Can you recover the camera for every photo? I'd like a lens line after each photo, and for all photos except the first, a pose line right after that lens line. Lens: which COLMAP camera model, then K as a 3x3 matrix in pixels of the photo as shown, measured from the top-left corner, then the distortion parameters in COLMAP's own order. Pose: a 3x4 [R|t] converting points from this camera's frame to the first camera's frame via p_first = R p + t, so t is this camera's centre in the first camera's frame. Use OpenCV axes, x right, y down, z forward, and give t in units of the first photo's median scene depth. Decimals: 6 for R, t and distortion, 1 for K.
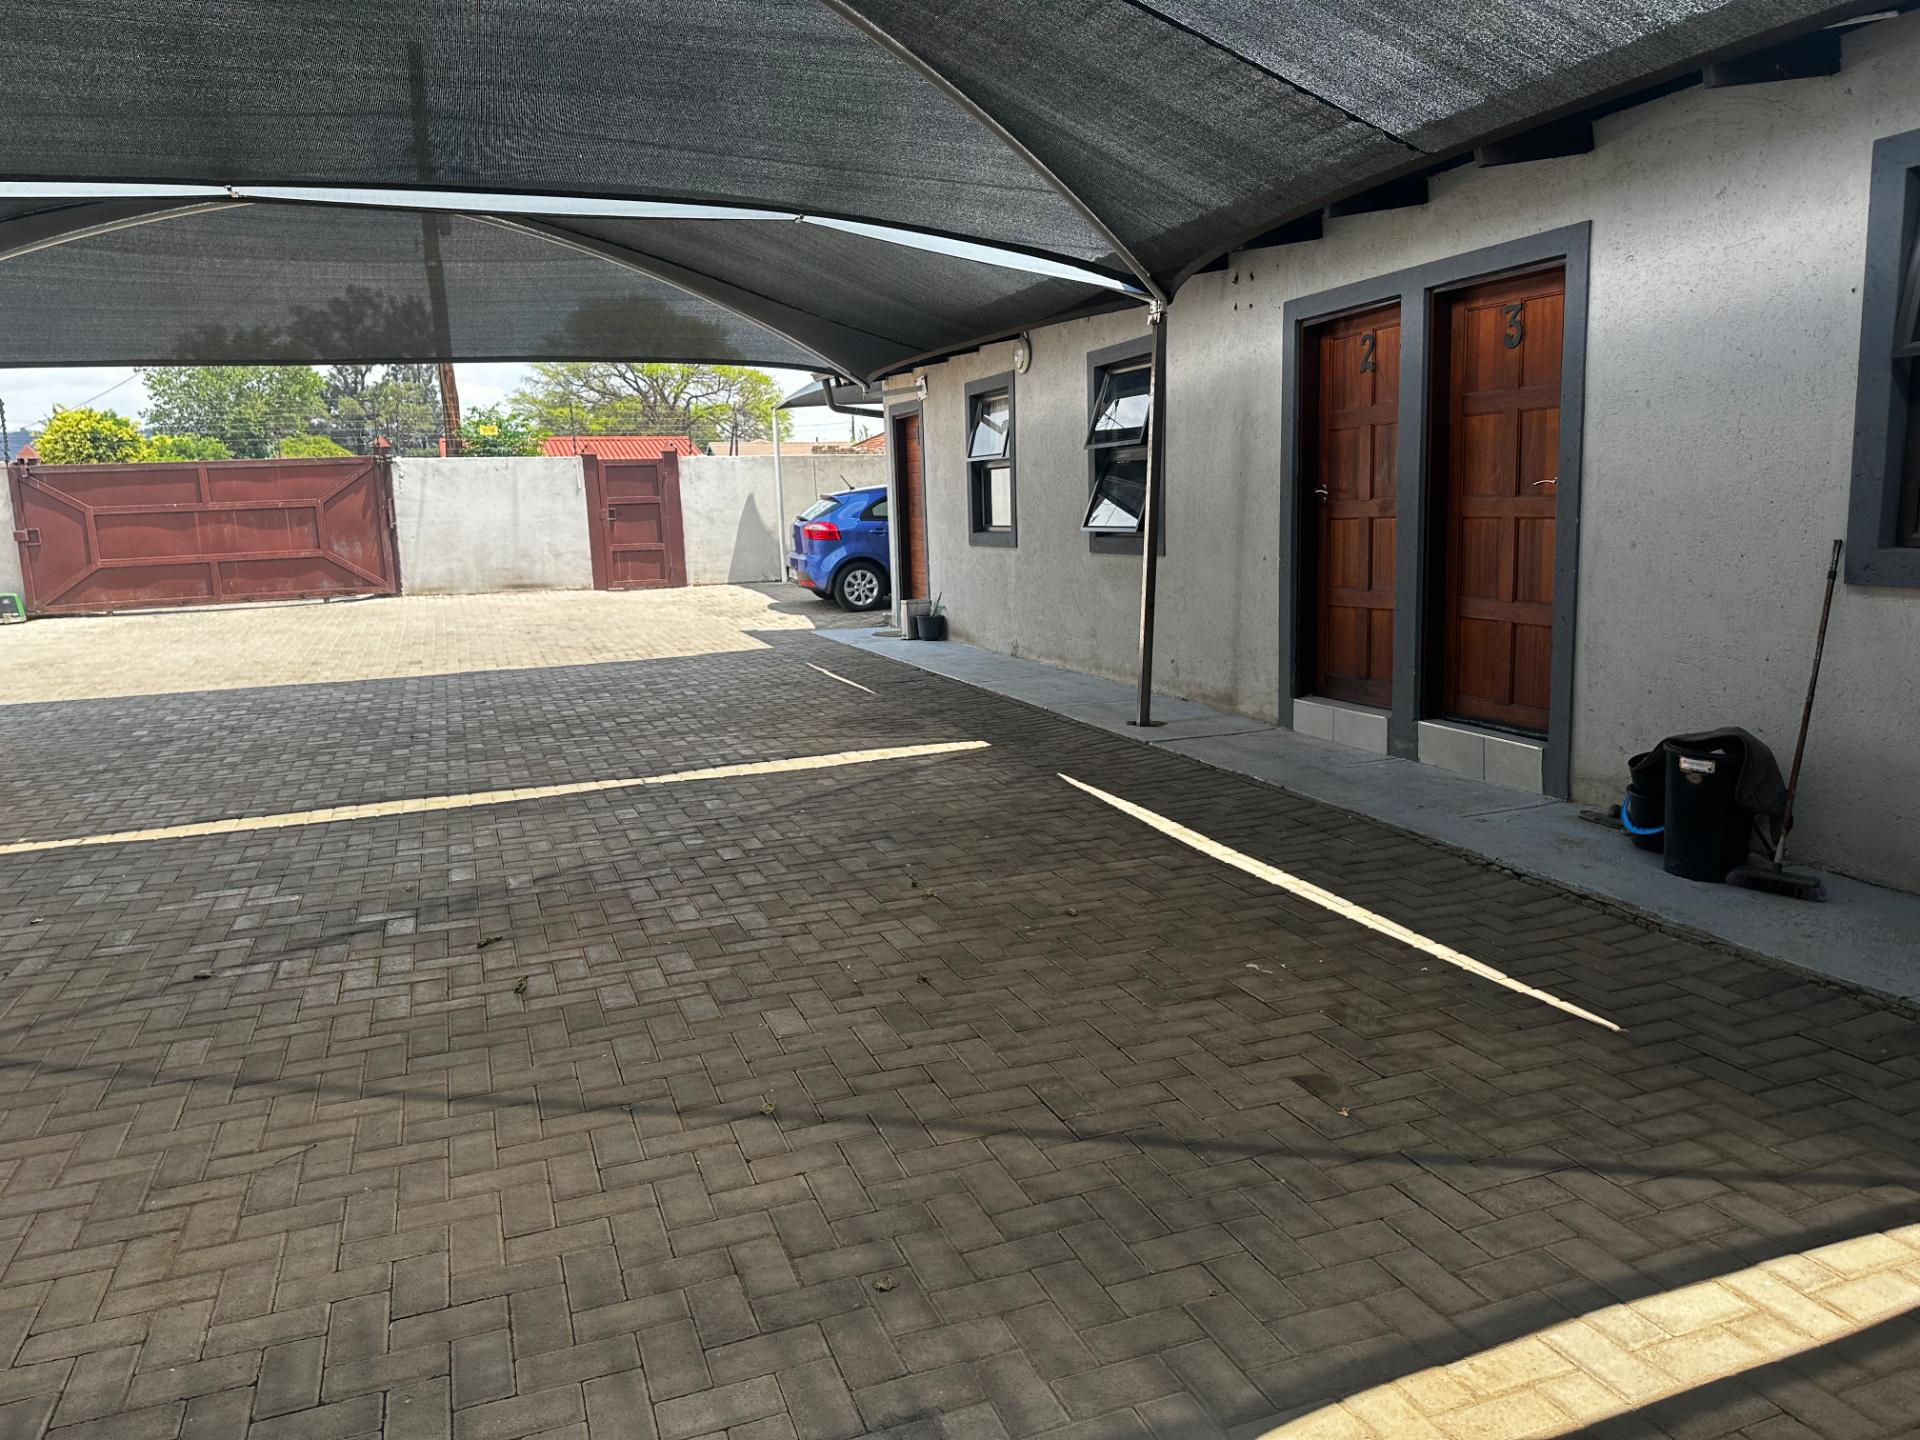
lens RADIAL K [[1337.1, 0, 966.9], [0, 1337.1, 722.1], [0, 0, 1]] dist [0.097249, -0.130863]
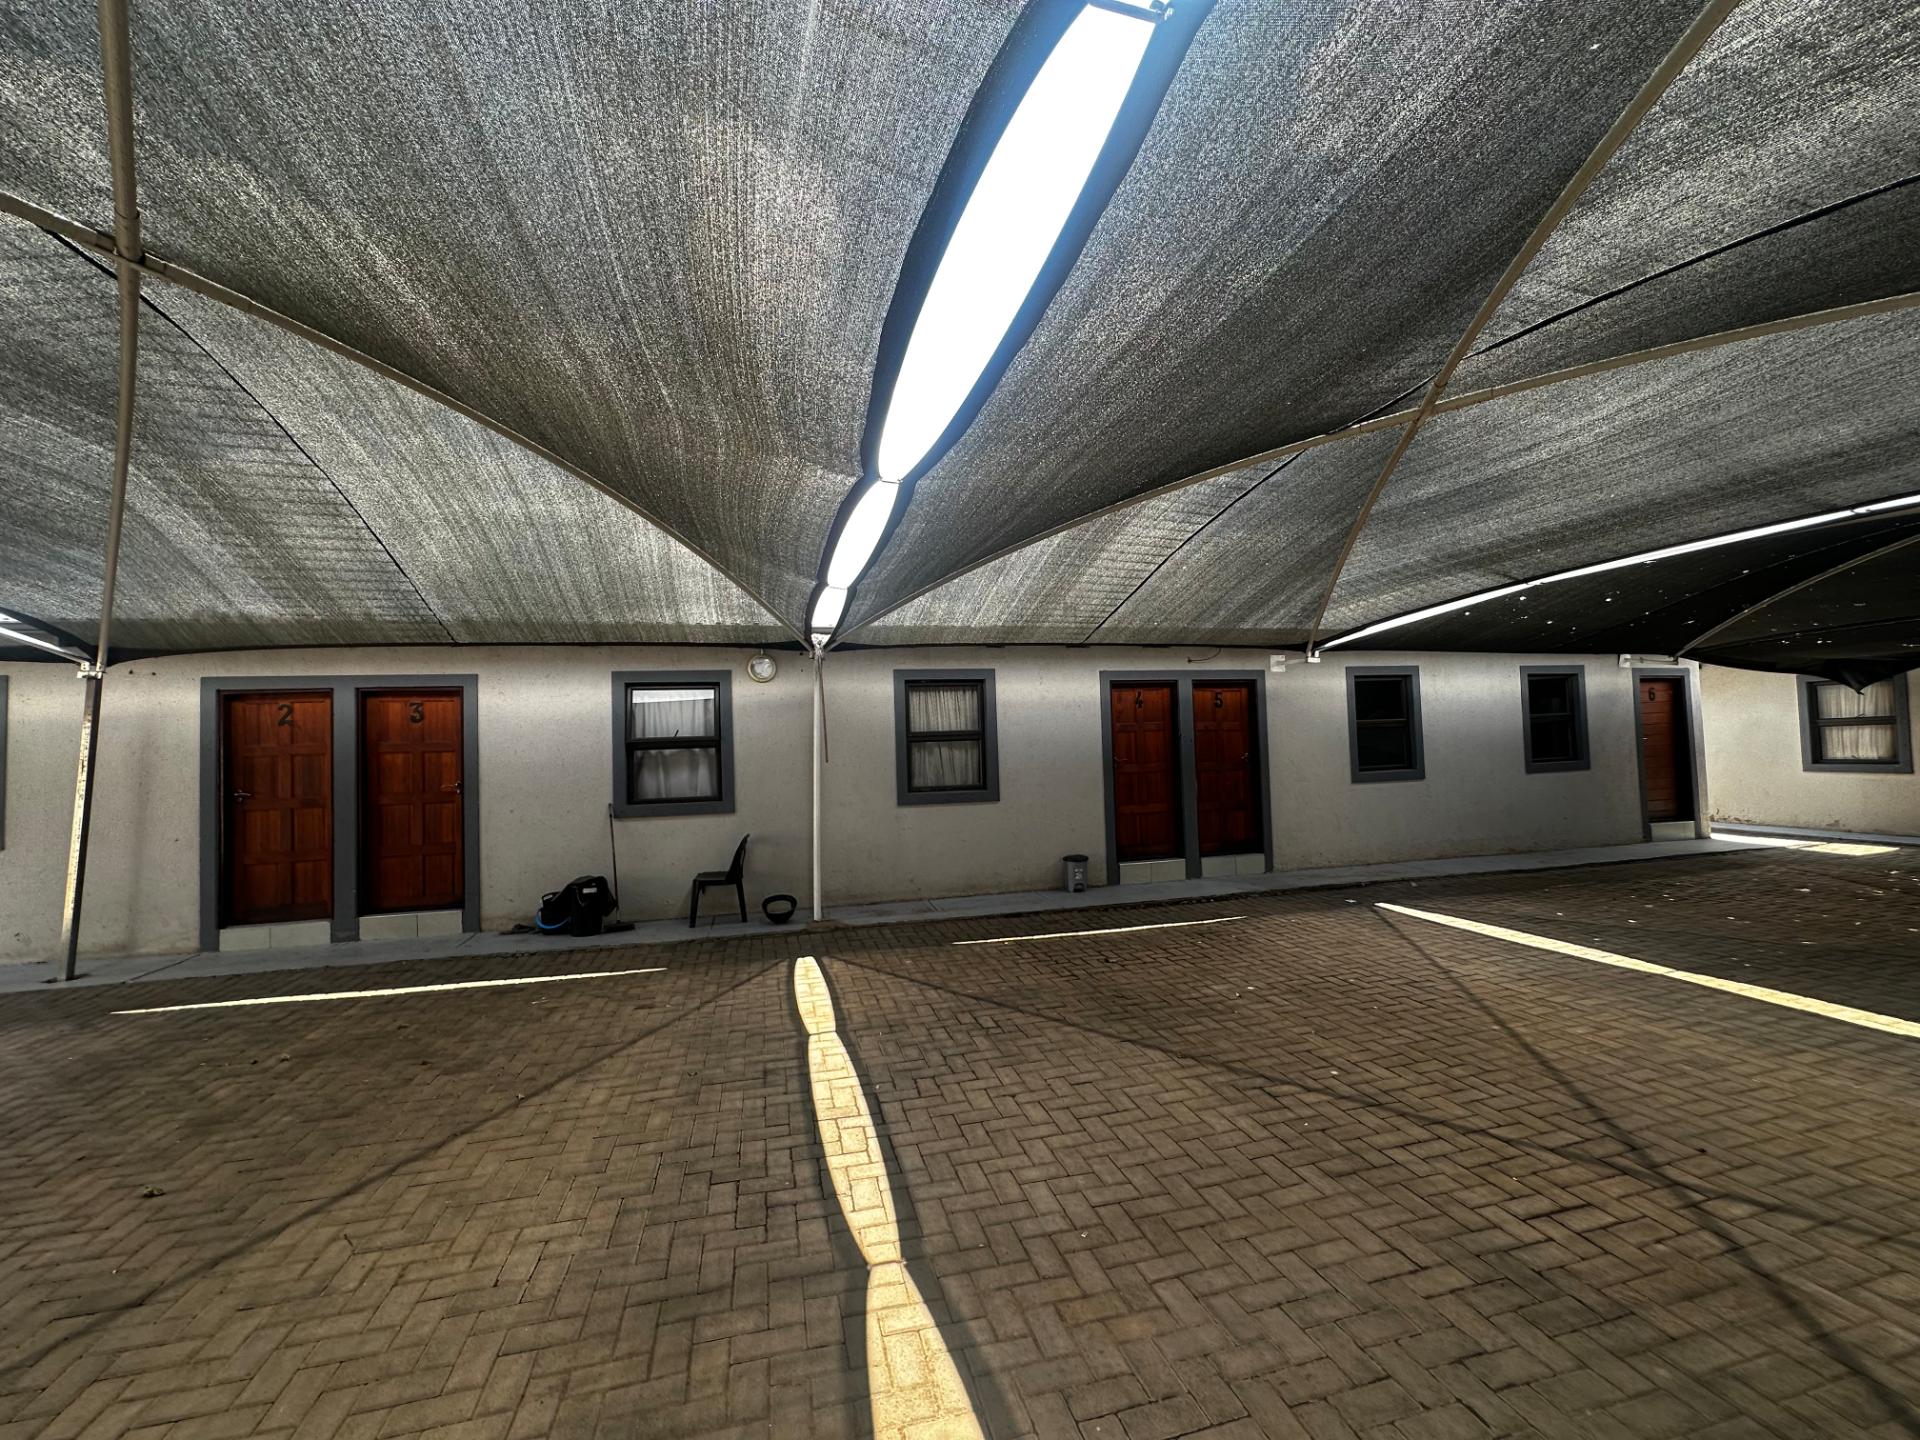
lens RADIAL K [[761.4, 0, 960.0], [0, 761.4, 720.0], [0, 0, 1]] dist [-0.000695, 0.000164]
pose [[0.104109, 0.066753, 0.992323, -0.835940], [0.189482, 0.978139, -0.085678, -0.027589], [-0.976349, 0.196947, 0.089184, 0.103764]]
